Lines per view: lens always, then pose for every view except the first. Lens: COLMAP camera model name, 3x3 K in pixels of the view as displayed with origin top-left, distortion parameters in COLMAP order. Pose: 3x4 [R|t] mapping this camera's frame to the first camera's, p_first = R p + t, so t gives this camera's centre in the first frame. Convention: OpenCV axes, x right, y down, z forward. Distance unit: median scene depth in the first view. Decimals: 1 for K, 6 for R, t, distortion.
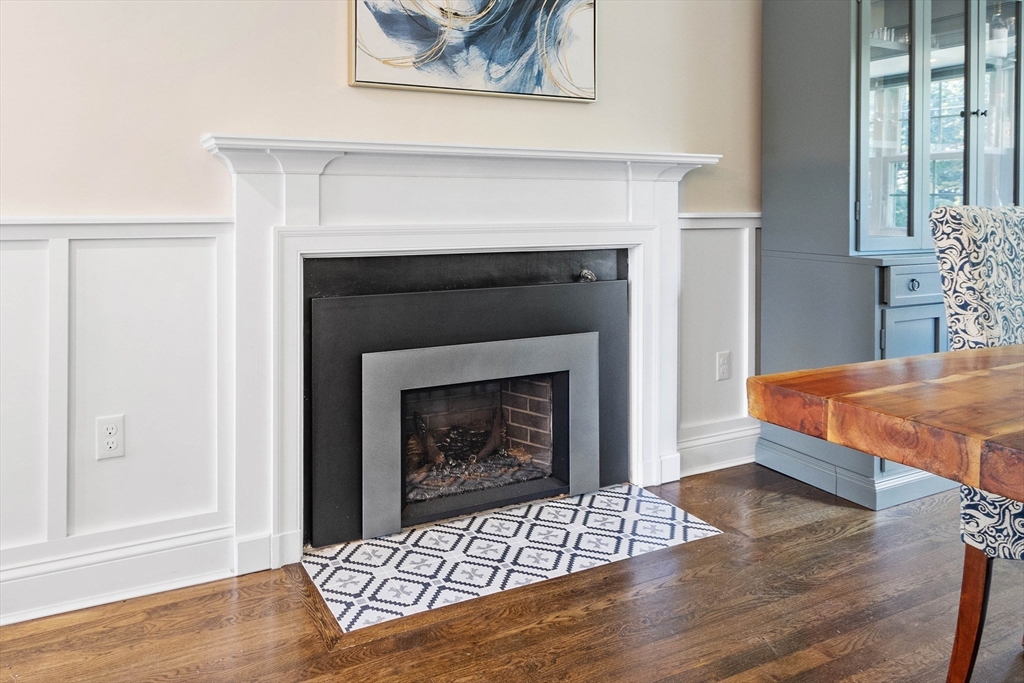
lens RADIAL K [[508.0, 0, 505.2], [0, 508.0, 342.6], [0, 0, 1]] dist [0.015286, -0.000313]
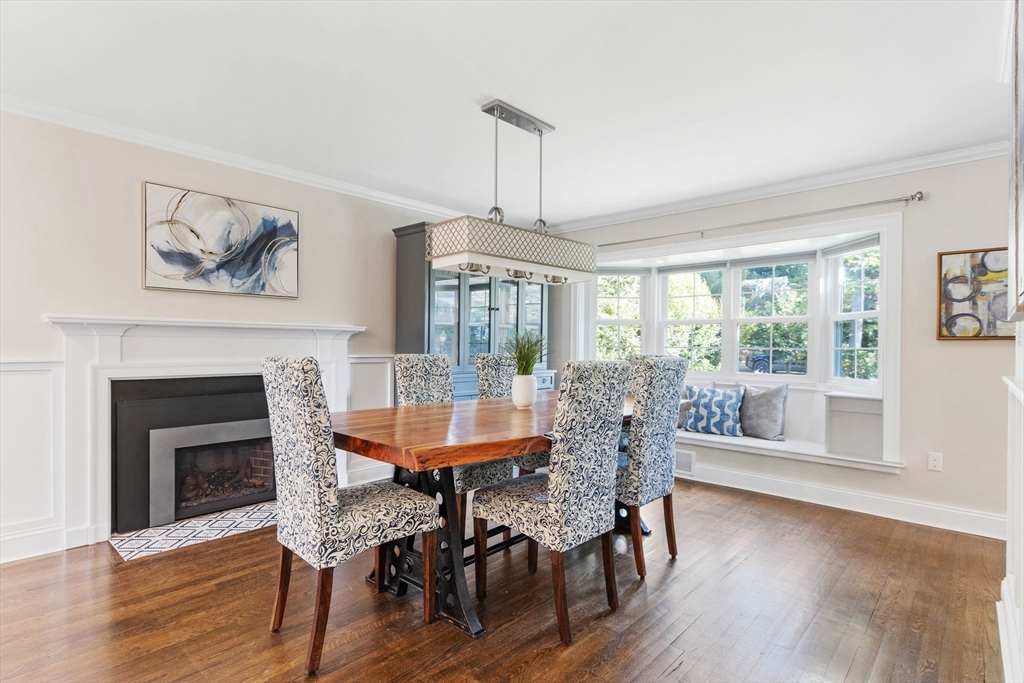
lens RADIAL K [[508.0, 0, 514.3], [0, 508.0, 348.4], [0, 0, 1]] dist [0.015286, -0.000313]
pose [[0.894663, -0.017199, 0.446410, 0.056560], [0.148742, 0.953714, -0.261354, 0.344040], [-0.421252, 0.300224, 0.855811, -0.986345]]
